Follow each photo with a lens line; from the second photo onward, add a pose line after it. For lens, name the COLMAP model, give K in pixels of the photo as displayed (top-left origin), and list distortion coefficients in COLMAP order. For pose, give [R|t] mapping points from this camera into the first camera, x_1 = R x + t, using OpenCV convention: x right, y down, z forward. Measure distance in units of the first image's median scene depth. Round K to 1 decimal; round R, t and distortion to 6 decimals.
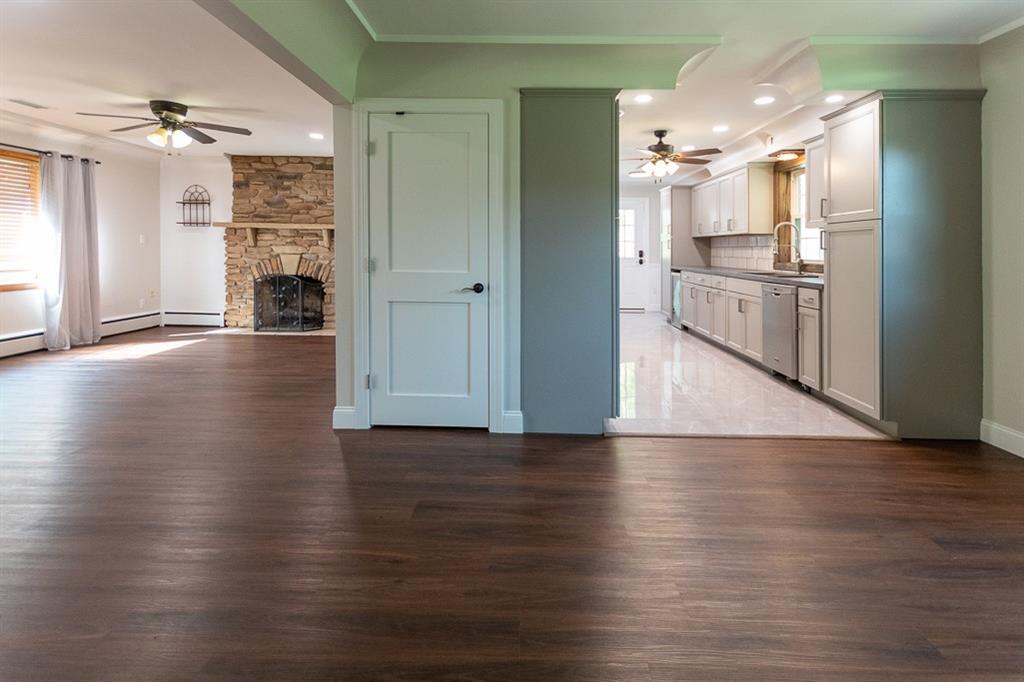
lens RADIAL K [[499.7, 0, 515.9], [0, 499.7, 264.7], [0, 0, 1]] dist [0.012619, 0.000034]
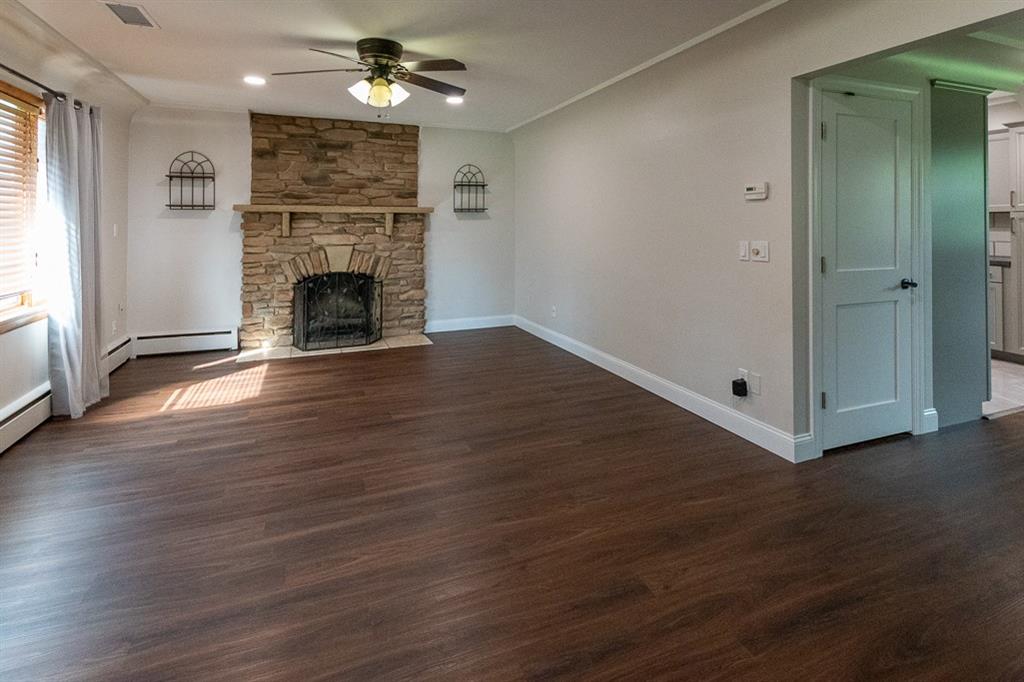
lens RADIAL K [[504.4, 0, 512.5], [0, 504.4, 227.1], [0, 0, 1]] dist [0.011819, -0.000262]
pose [[0.923306, -0.018378, 0.383626, -0.501543], [0.027067, 0.999485, -0.017264, -0.028590], [-0.383111, 0.026324, 0.923327, 0.176351]]
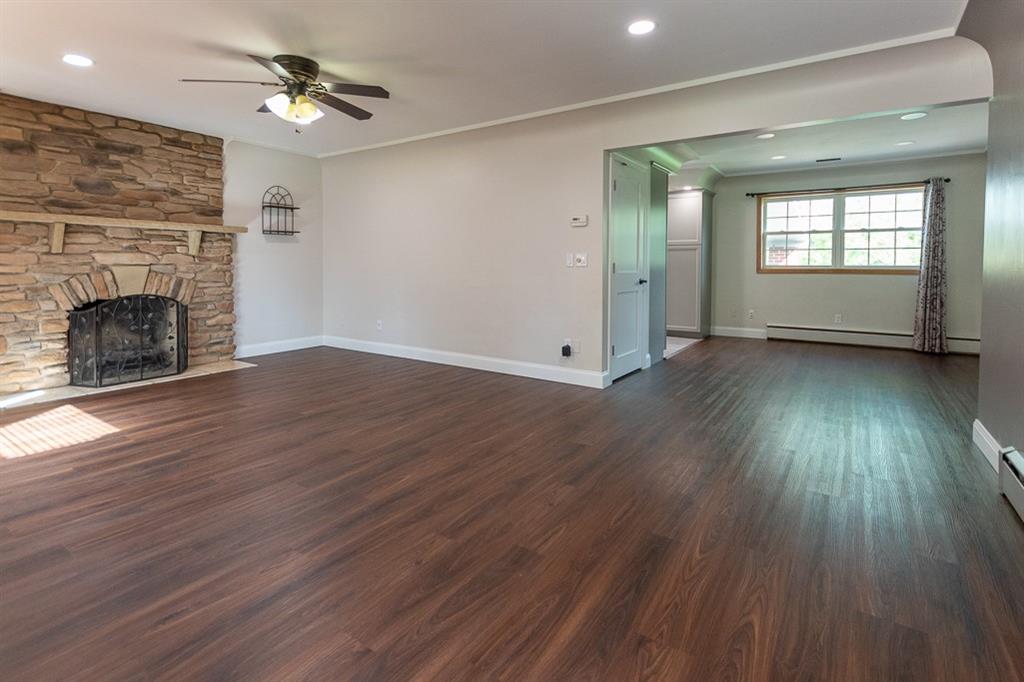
lens RADIAL K [[491.4, 0, 516.1], [0, 491.4, 292.0], [0, 0, 1]] dist [-0.000503, -0.000858]
pose [[0.552698, -0.057444, 0.831399, -0.713300], [0.028082, 0.998339, 0.050309, -0.004409], [-0.832908, -0.004458, 0.553393, 0.206433]]
